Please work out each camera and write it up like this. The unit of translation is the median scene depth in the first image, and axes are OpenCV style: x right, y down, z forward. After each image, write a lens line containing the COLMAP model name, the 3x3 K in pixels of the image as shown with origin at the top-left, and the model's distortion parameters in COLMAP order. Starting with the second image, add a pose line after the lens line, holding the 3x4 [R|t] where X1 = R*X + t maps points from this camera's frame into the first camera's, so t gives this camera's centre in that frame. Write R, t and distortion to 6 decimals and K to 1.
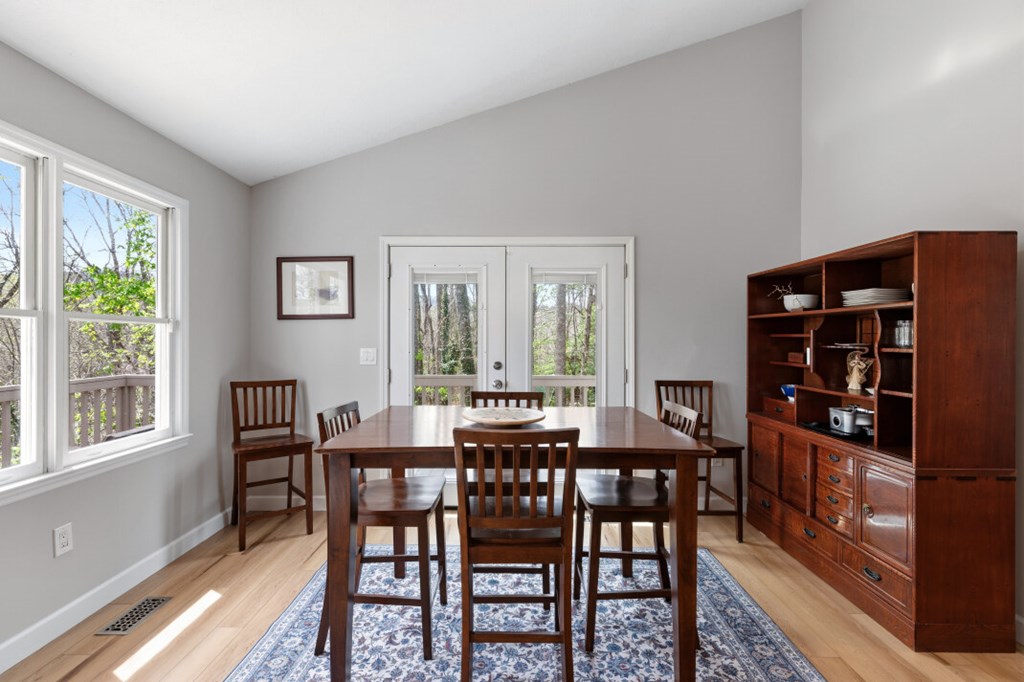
lens RADIAL K [[458.6, 0, 499.7], [0, 458.6, 341.0], [0, 0, 1]] dist [0.003123, 0.000477]
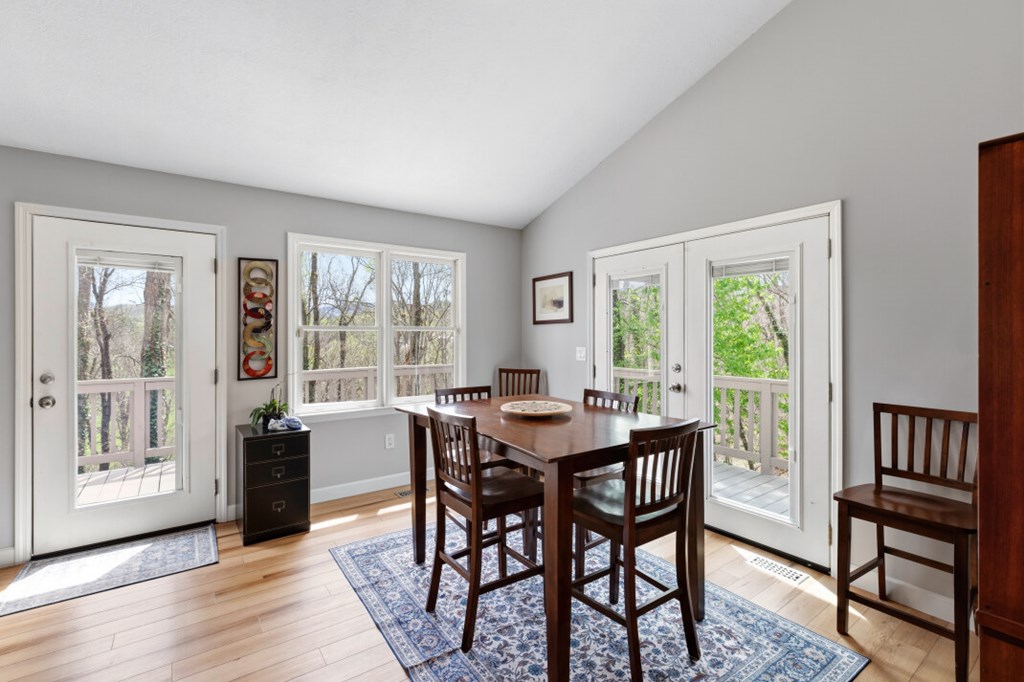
lens RADIAL K [[455.6, 0, 512.4], [0, 455.6, 335.0], [0, 0, 1]] dist [0.001851, 0.000363]
pose [[0.589477, -0.001674, -0.807783, 0.565635], [0.001927, 0.999998, -0.000666, -0.015254], [0.807783, -0.001164, 0.589479, 0.159707]]
